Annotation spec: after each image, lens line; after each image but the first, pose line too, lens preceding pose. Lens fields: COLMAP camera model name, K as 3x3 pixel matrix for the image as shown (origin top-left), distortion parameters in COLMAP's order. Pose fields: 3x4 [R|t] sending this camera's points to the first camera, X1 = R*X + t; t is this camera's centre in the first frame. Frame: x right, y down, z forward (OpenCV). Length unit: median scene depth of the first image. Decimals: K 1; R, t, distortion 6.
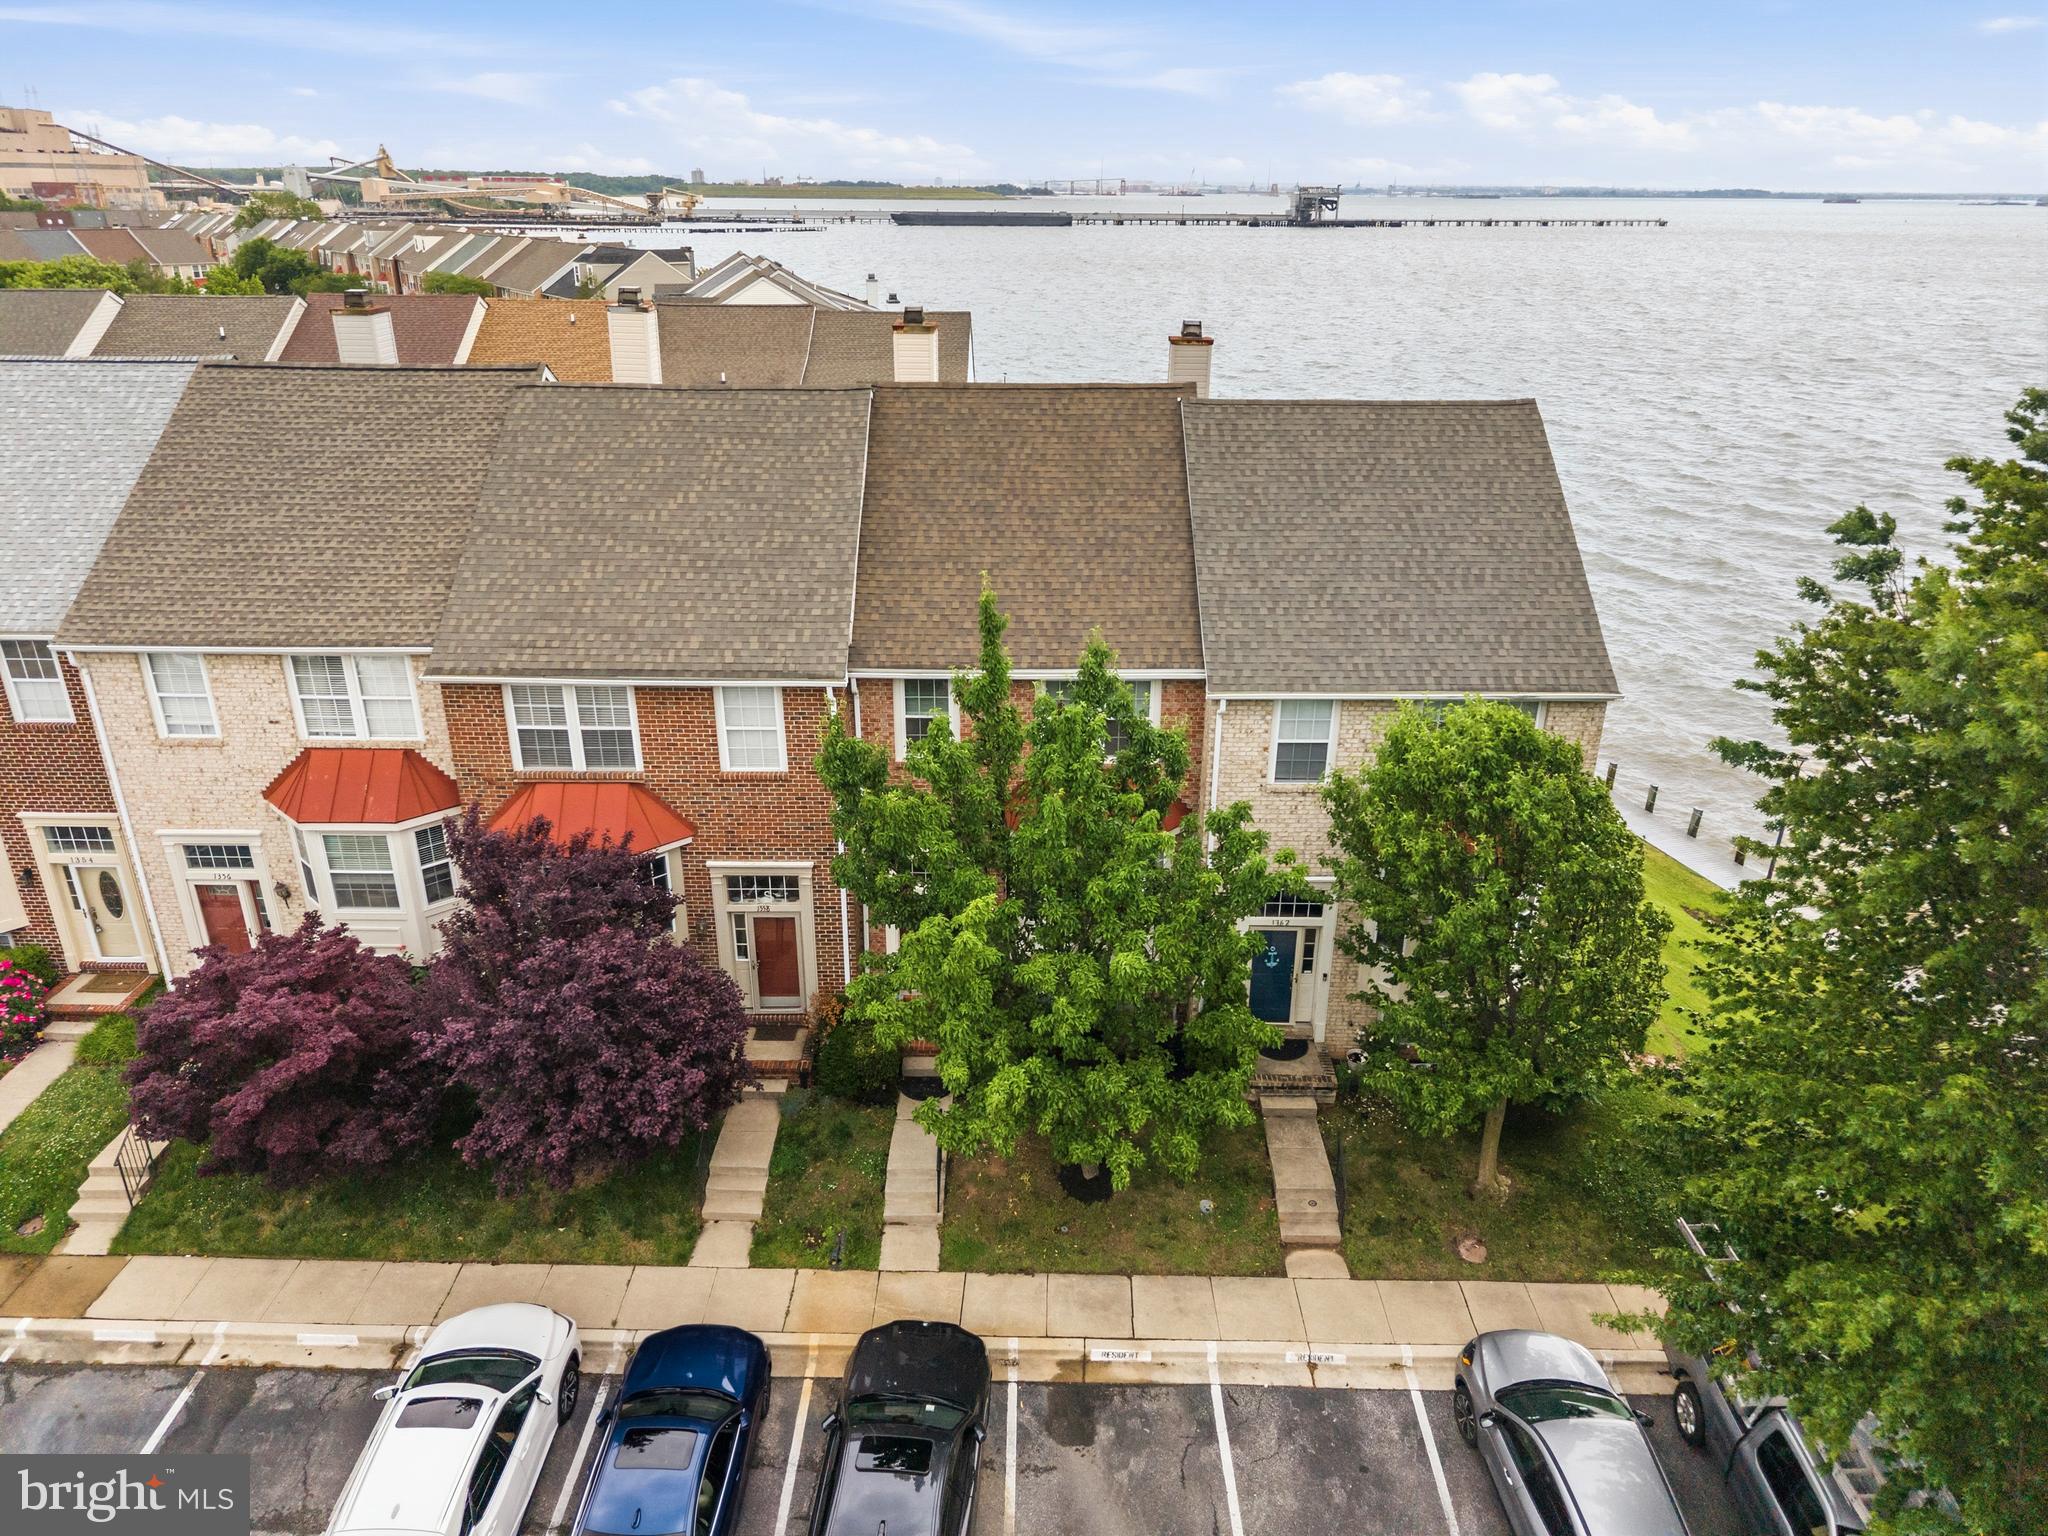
lens RADIAL K [[1370.7, 0, 1024.0], [0, 1370.7, 768.0], [0, 0, 1]] dist [0.020997, -0.024294]
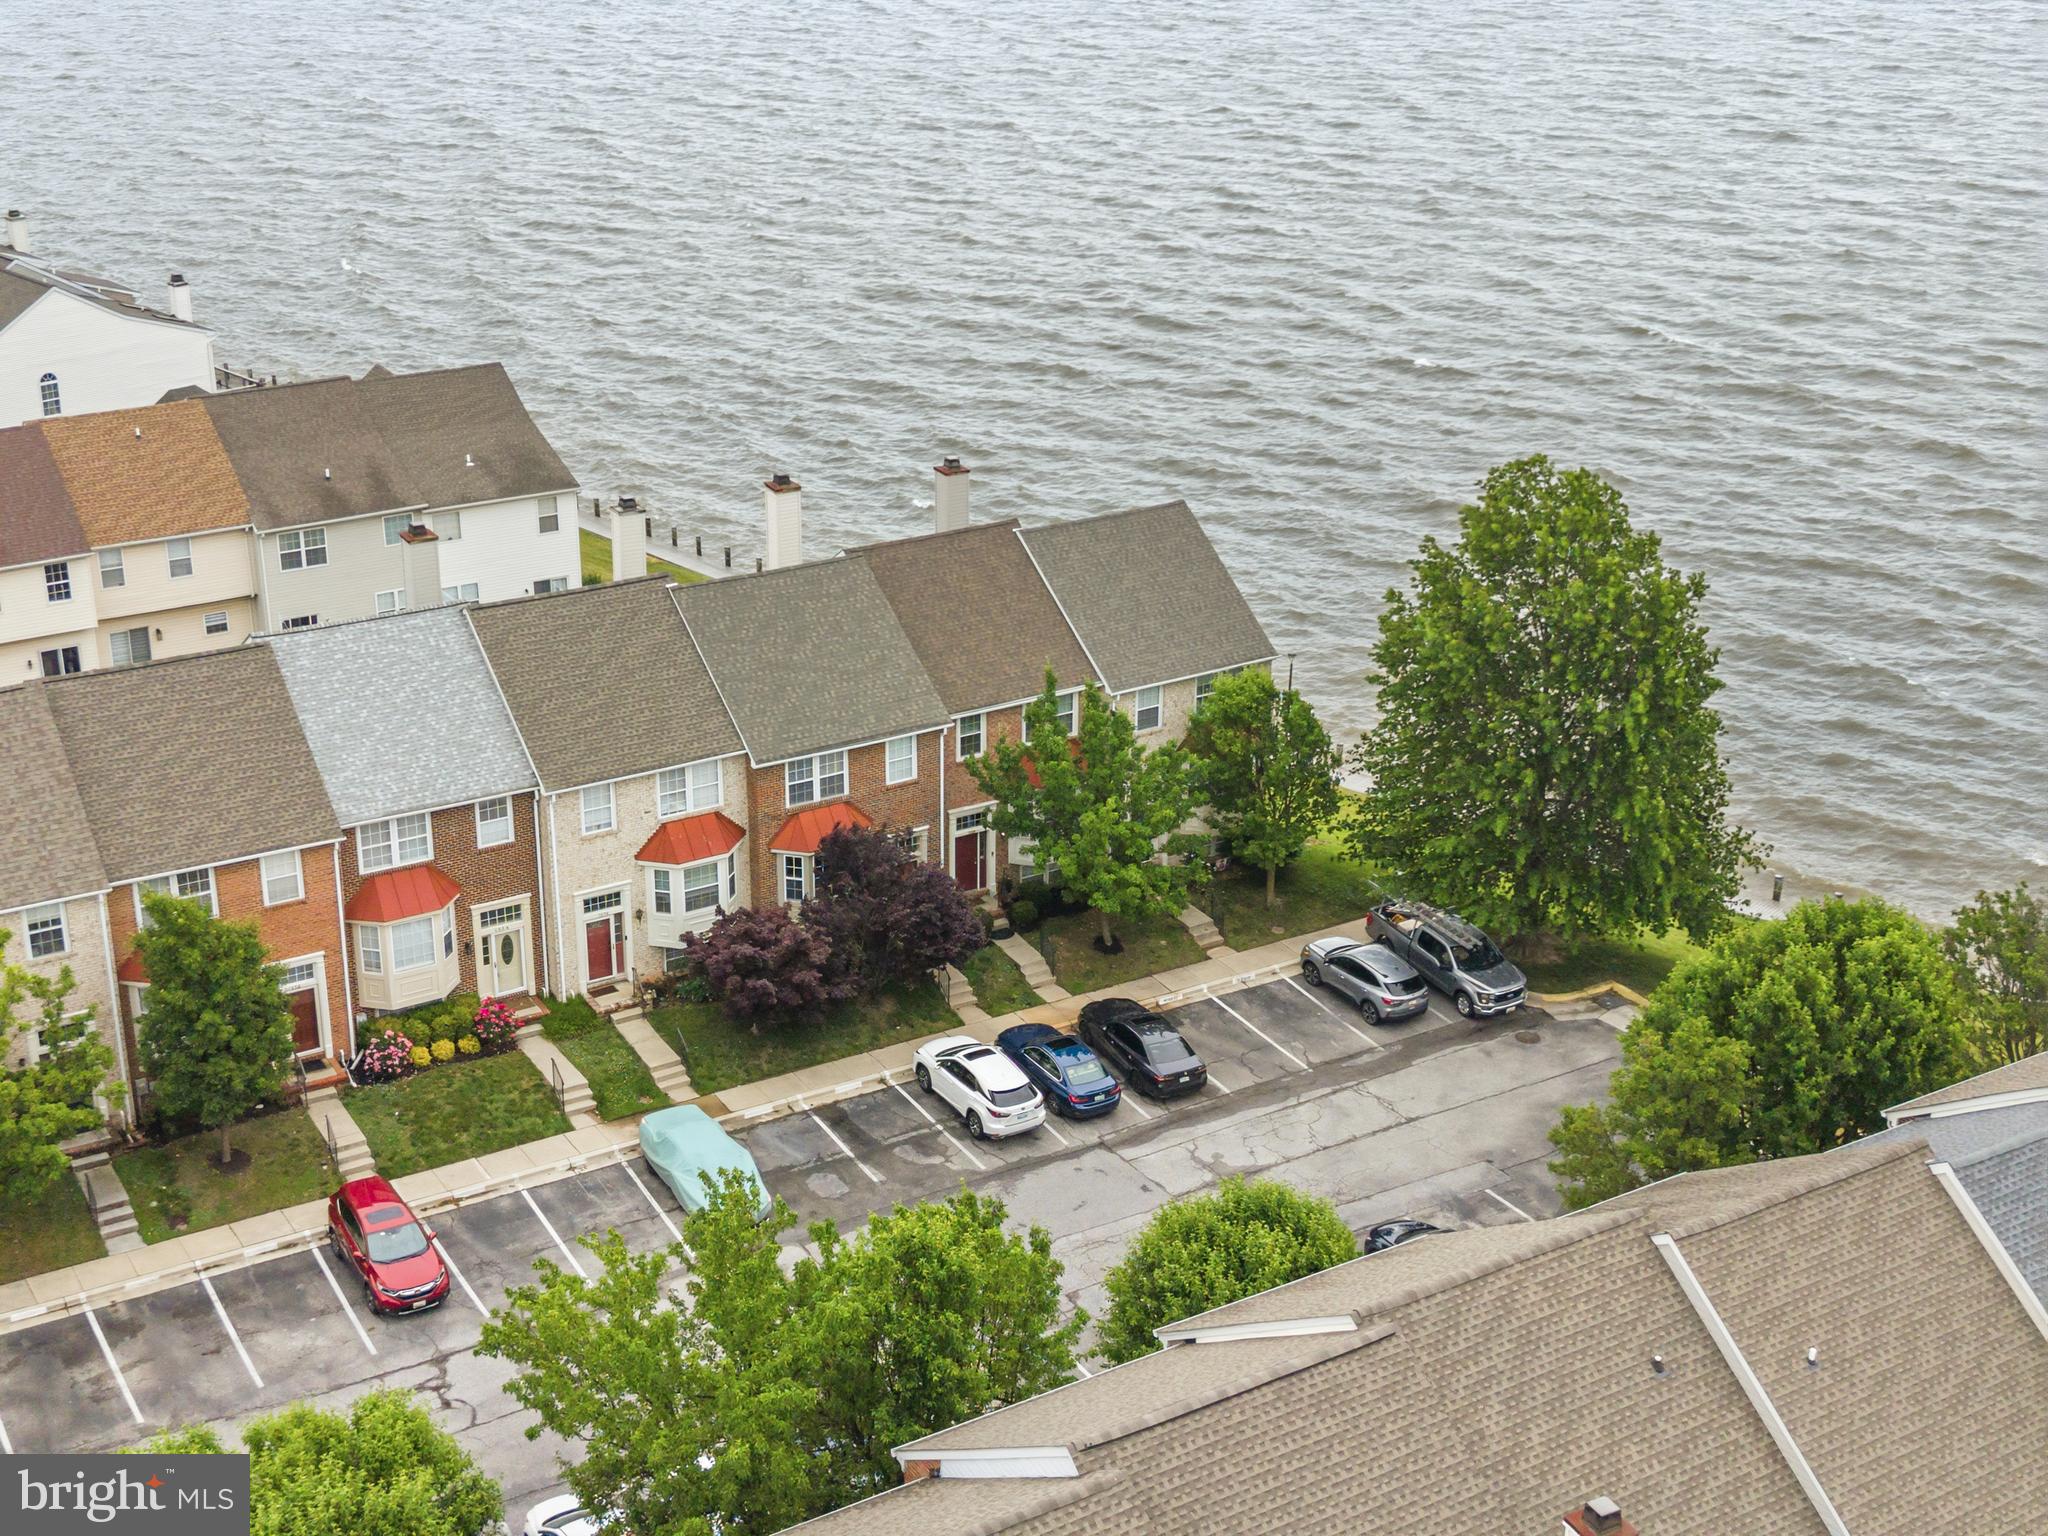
lens RADIAL K [[2742.6, 0, 1024.0], [0, 2742.6, 768.0], [0, 0, 1]] dist [0.040816, -0.019284]
pose [[0.850772, -0.205218, 0.483811, -1.835793], [0.202677, 0.977513, 0.058229, -0.196610], [-0.484881, 0.048518, 0.873233, -2.296921]]
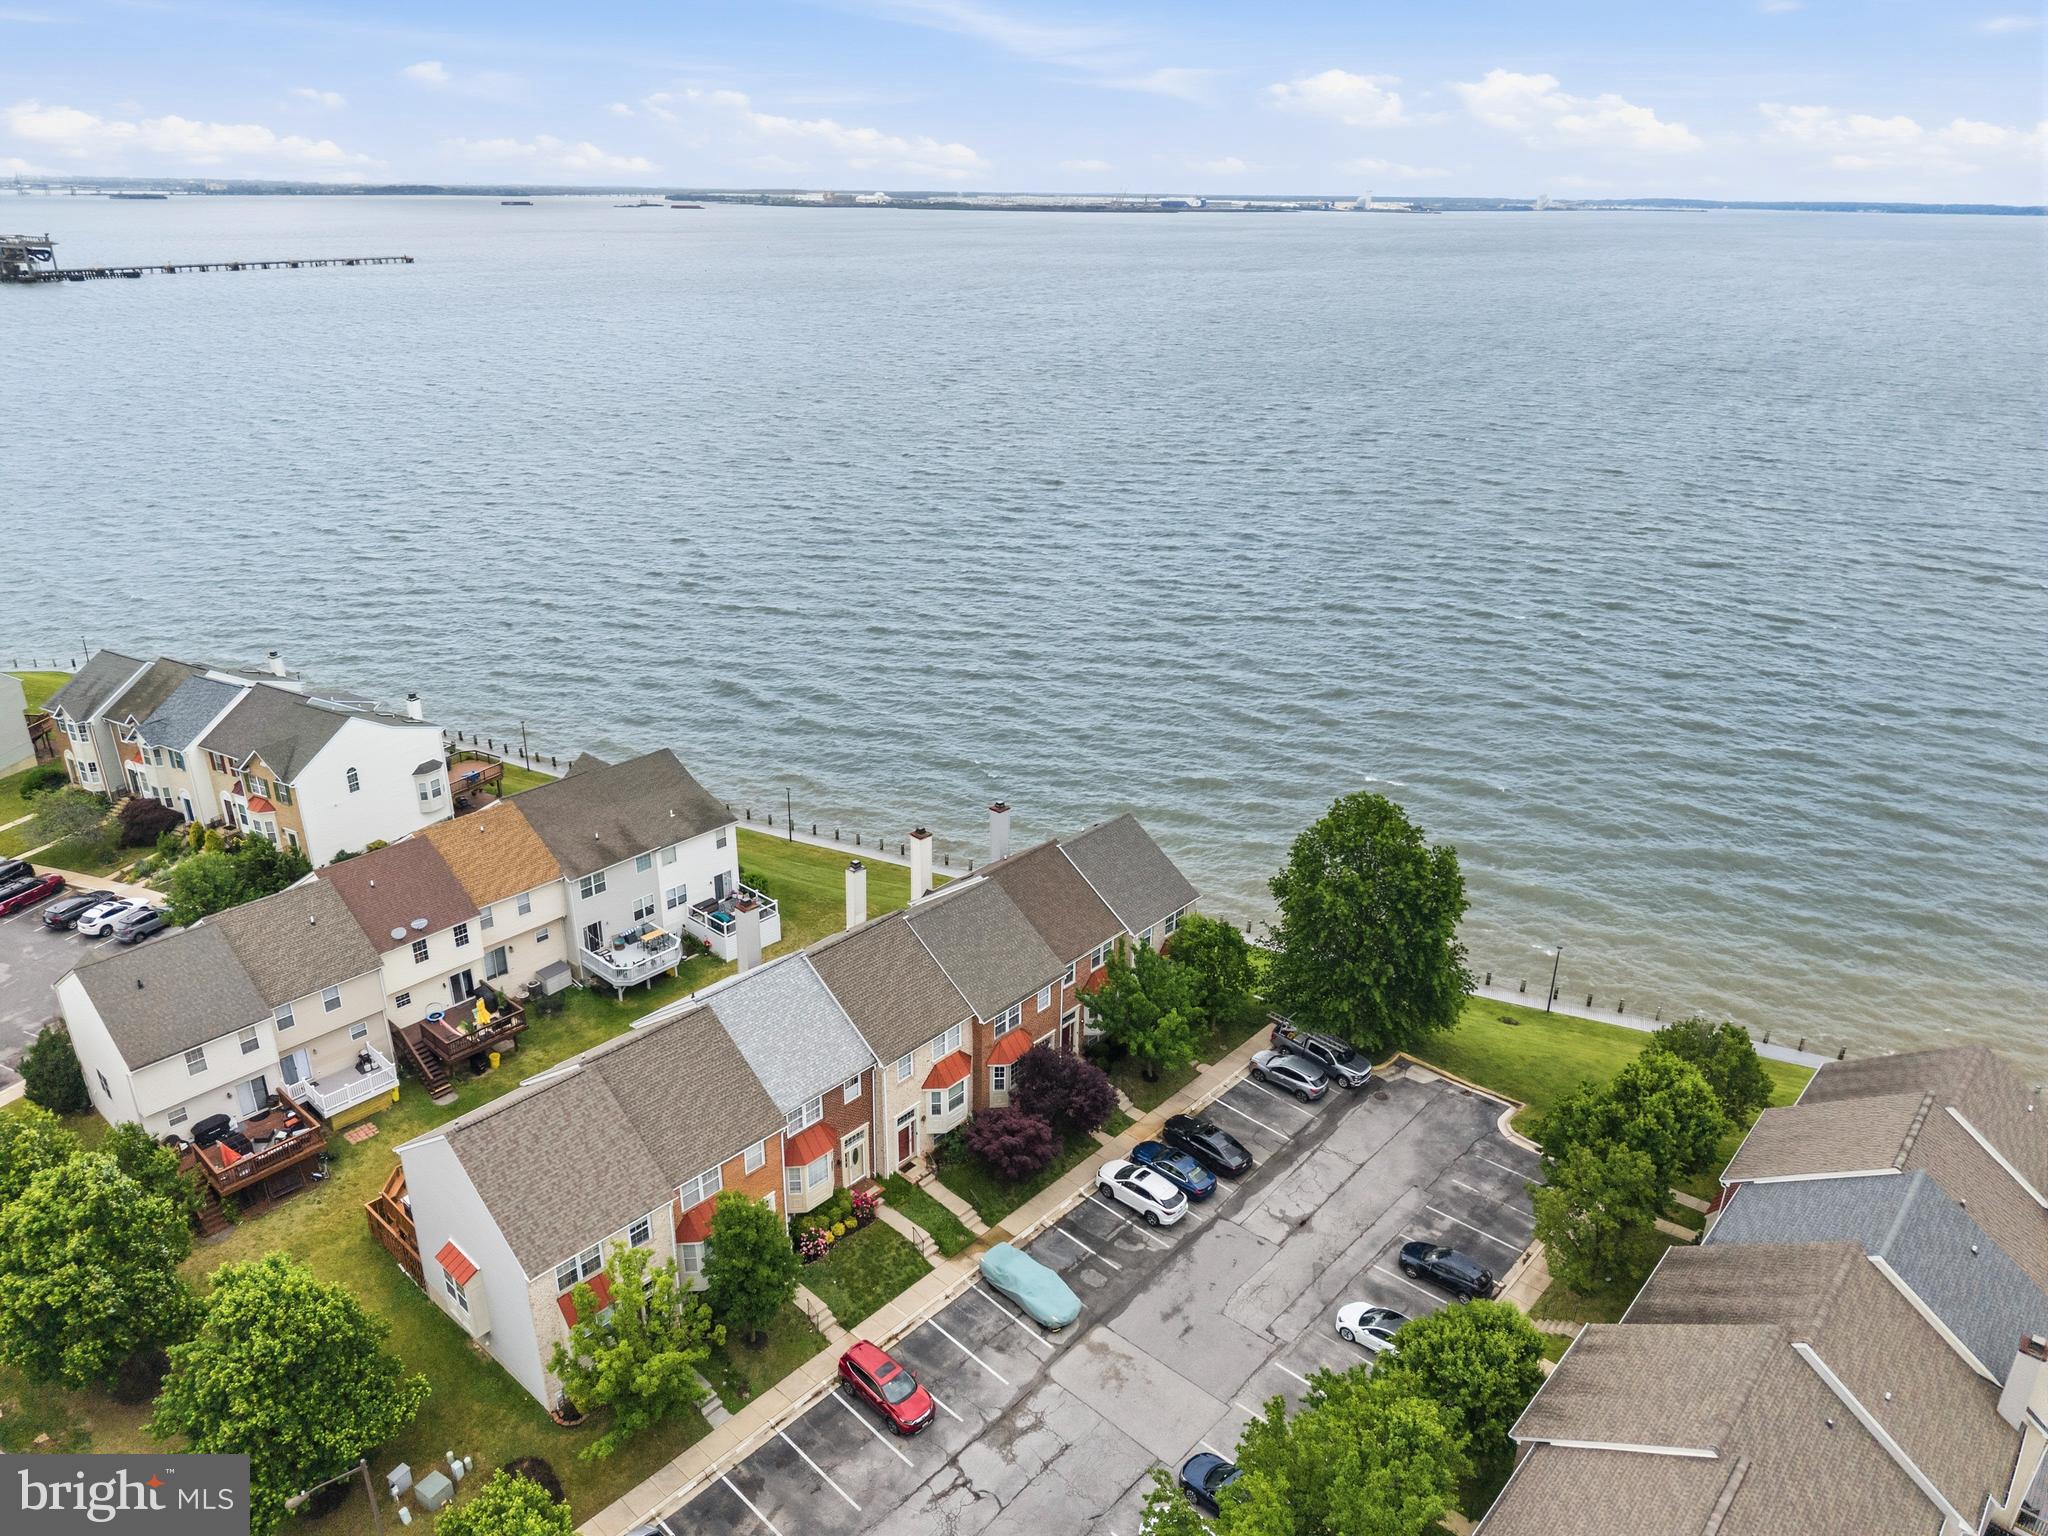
lens RADIAL K [[1386.9, 0, 1021.3], [0, 1386.9, 742.4], [0, 0, 1]] dist [0.016607, -0.005353]
pose [[0.668544, -0.278192, 0.689679, -2.331721], [0.286238, 0.952208, 0.106621, -0.971942], [-0.686379, 0.126131, 0.716222, -1.406368]]
